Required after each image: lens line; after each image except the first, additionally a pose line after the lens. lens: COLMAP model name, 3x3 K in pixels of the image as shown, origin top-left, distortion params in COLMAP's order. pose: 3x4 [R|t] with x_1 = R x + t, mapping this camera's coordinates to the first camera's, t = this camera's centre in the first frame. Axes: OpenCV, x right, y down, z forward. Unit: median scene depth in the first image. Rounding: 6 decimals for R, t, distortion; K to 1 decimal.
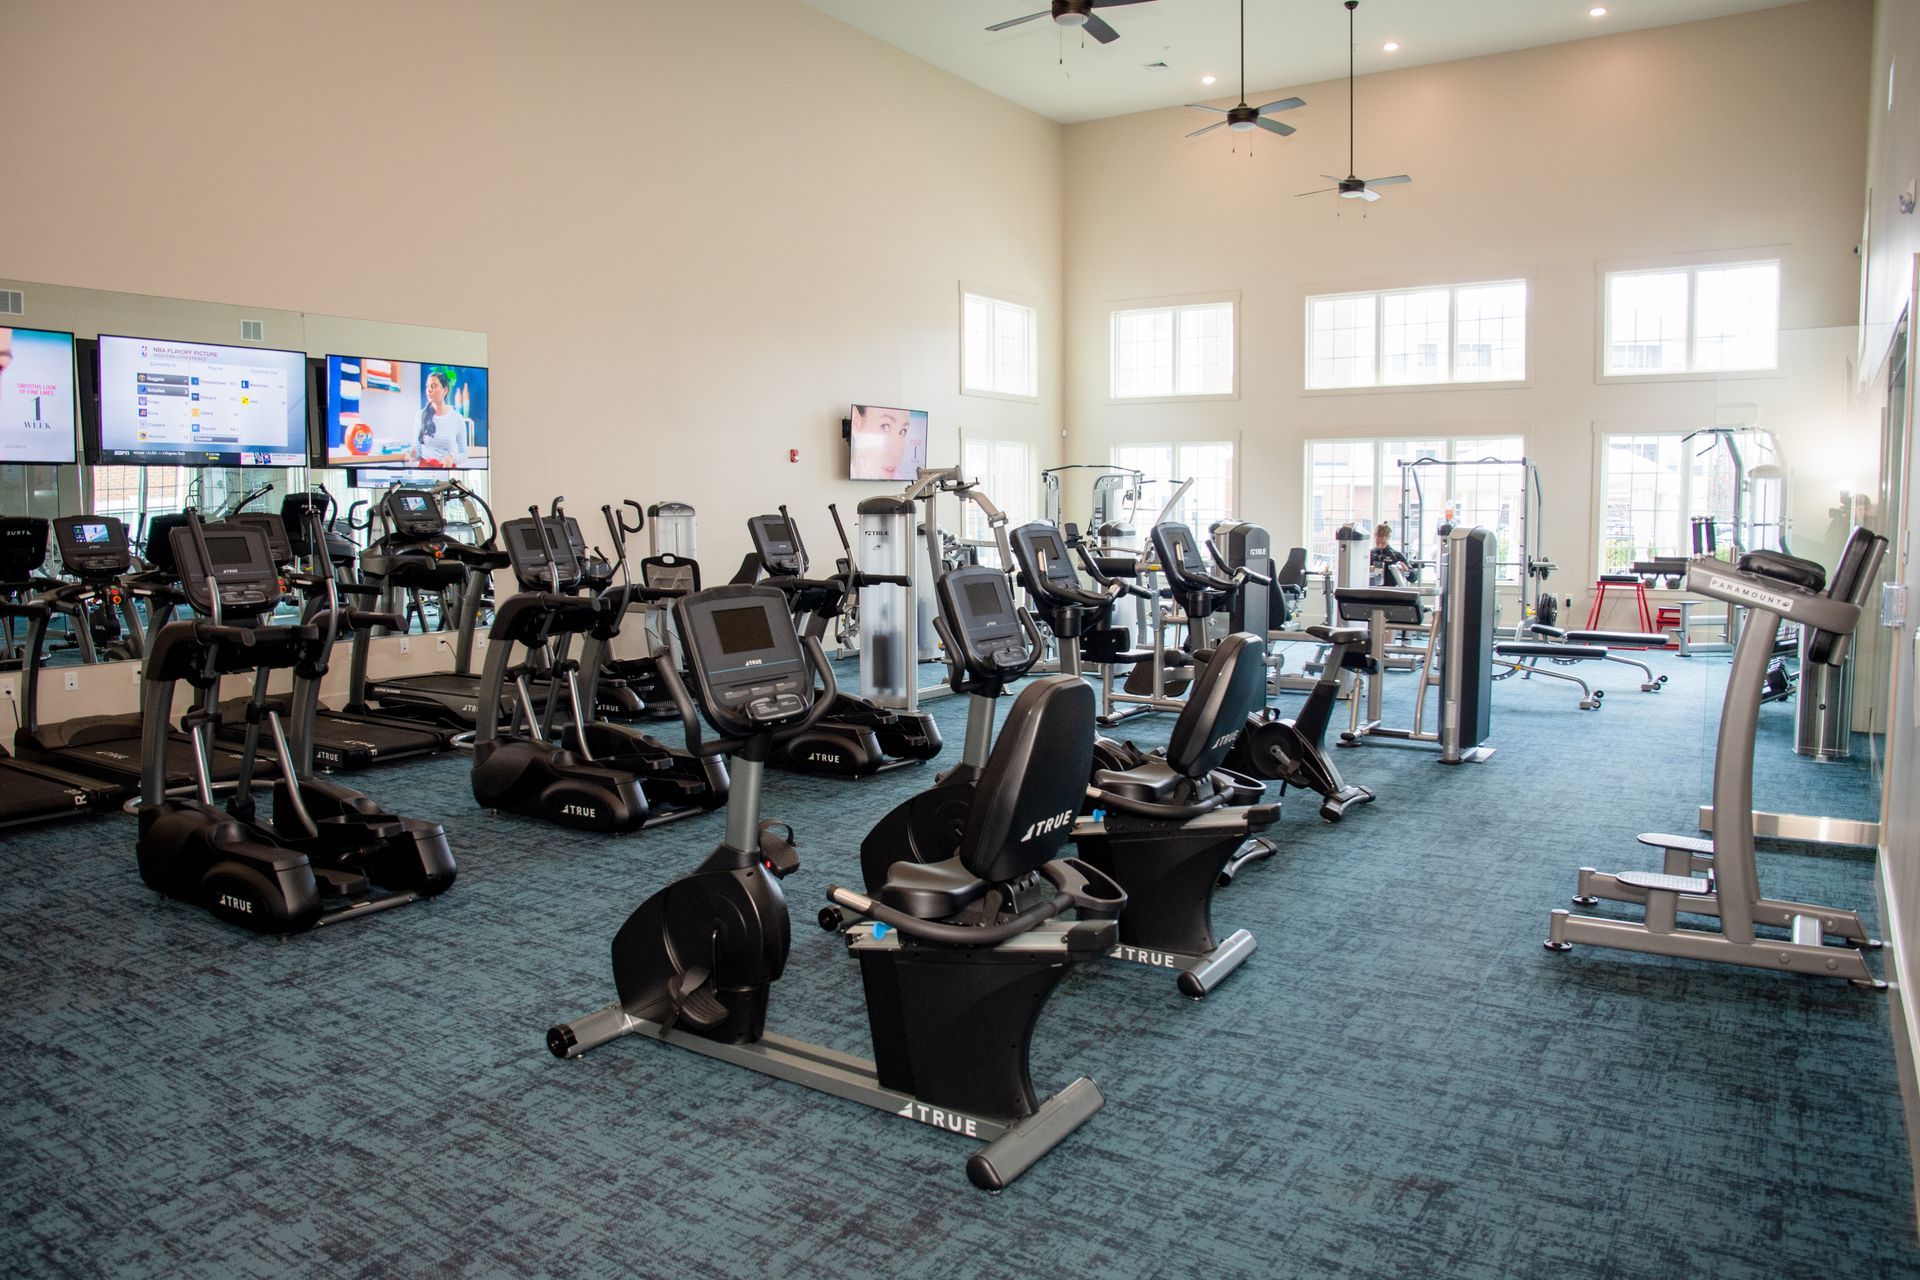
lens RADIAL K [[1351.2, 0, 943.8], [0, 1351.2, 640.2], [0, 0, 1]] dist [-0.092550, 0.021748]
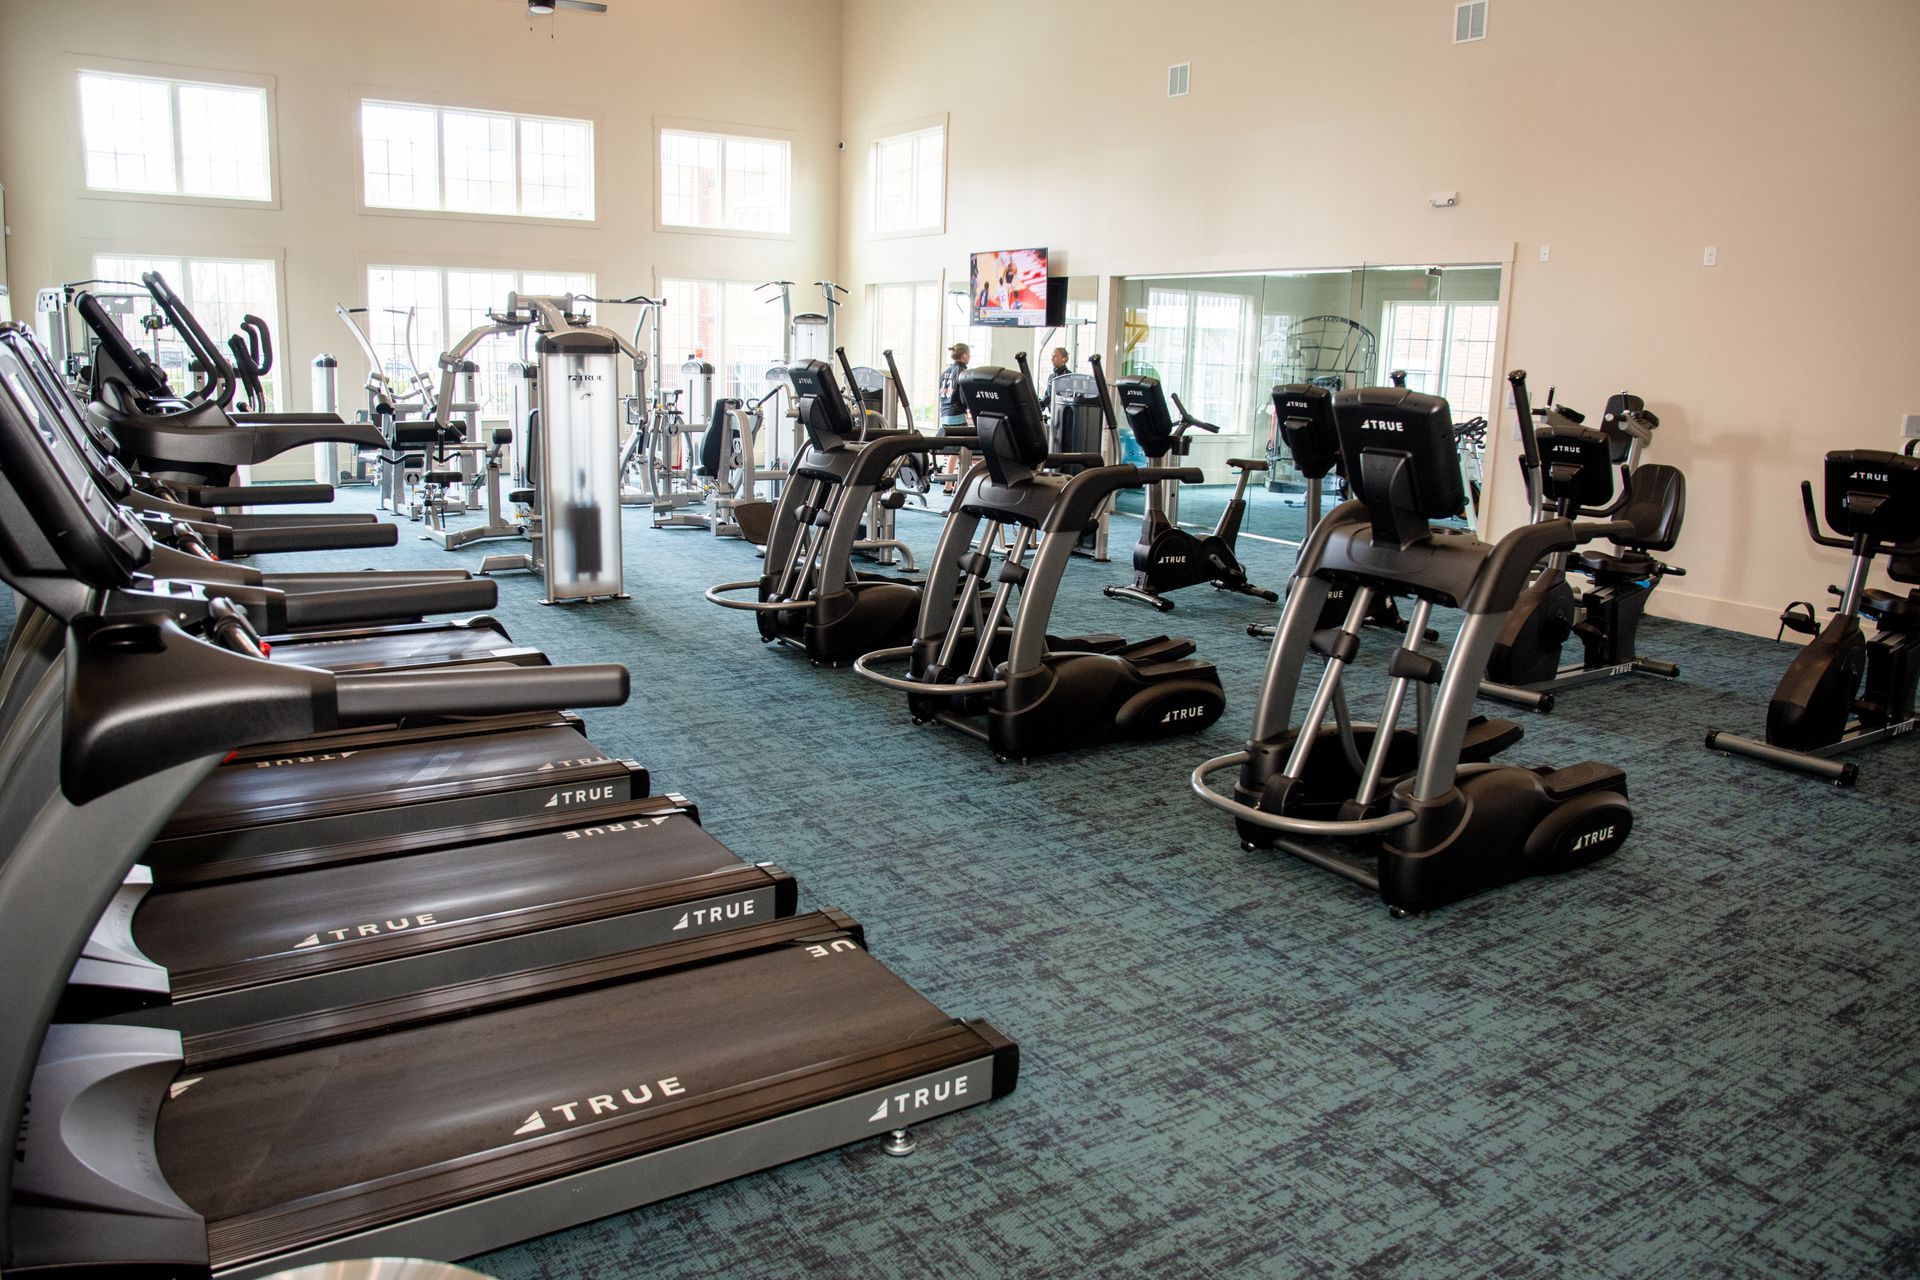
lens RADIAL K [[1351.2, 0, 947.5], [0, 1351.2, 628.9], [0, 0, 1]] dist [-0.092550, 0.021748]
pose [[0.383423, -0.169706, 0.907847, -1.443771], [0.054988, 0.985424, 0.160984, -0.101354], [-0.921934, -0.011804, 0.387166, 1.028265]]
